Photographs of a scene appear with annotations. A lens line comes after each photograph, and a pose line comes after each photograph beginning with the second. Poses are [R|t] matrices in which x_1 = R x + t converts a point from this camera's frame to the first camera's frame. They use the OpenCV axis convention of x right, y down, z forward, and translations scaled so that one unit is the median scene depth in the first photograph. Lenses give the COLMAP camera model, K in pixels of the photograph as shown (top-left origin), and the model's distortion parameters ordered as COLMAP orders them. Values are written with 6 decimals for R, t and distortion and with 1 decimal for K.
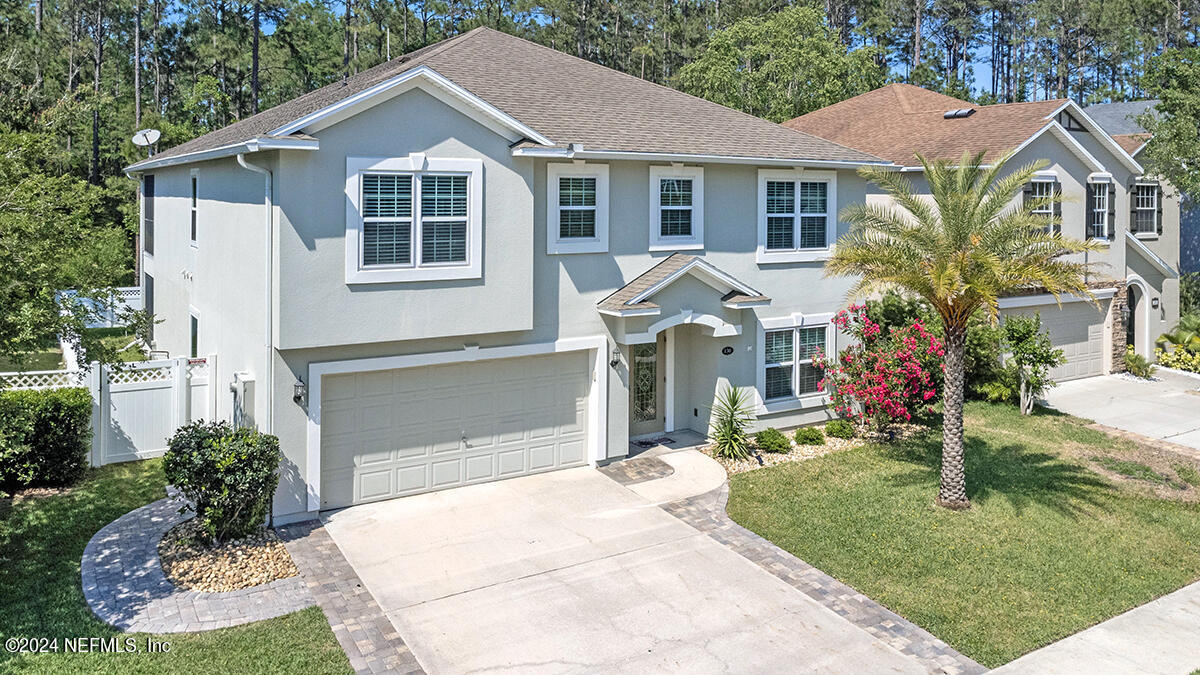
lens RADIAL K [[864.6, 0, 600.2], [0, 864.6, 255.3], [0, 0, 1]] dist [0.029410, -0.050009]
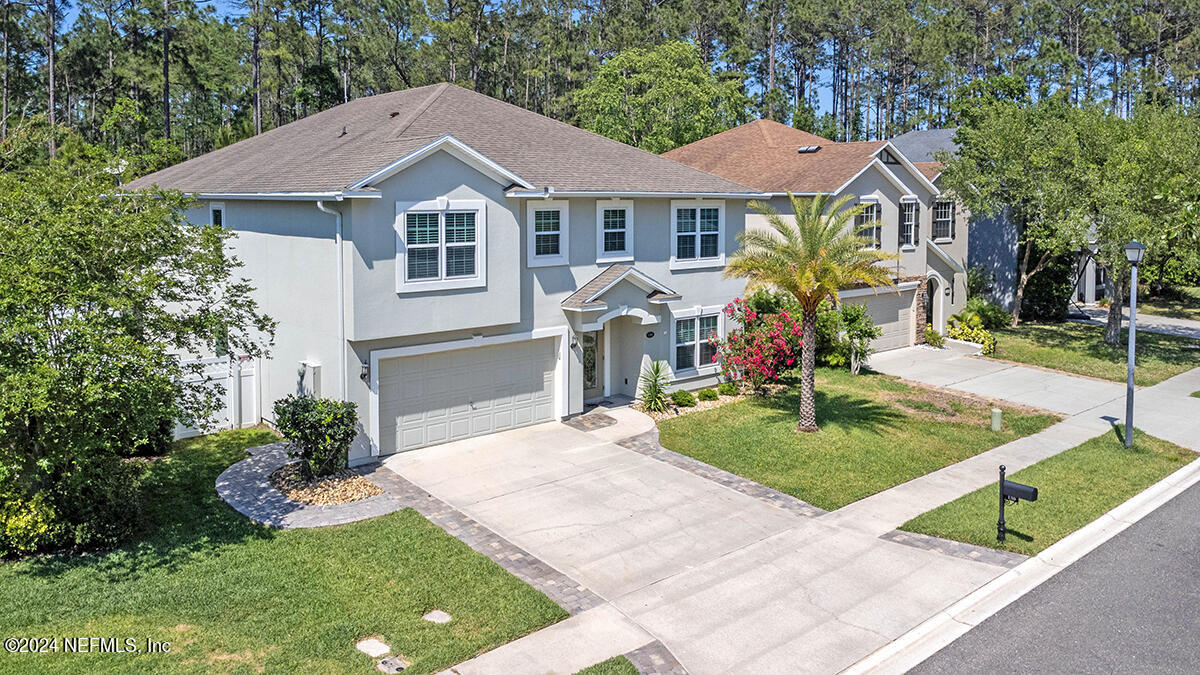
lens RADIAL K [[871.0, 0, 600.0], [0, 871.0, 337.5], [0, 0, 1]] dist [-0.027210, 0.000271]
pose [[0.986357, -0.034092, 0.161050, -0.159079], [0.018806, 0.995252, 0.095502, -0.018625], [-0.163542, -0.091170, 0.982315, -0.348652]]
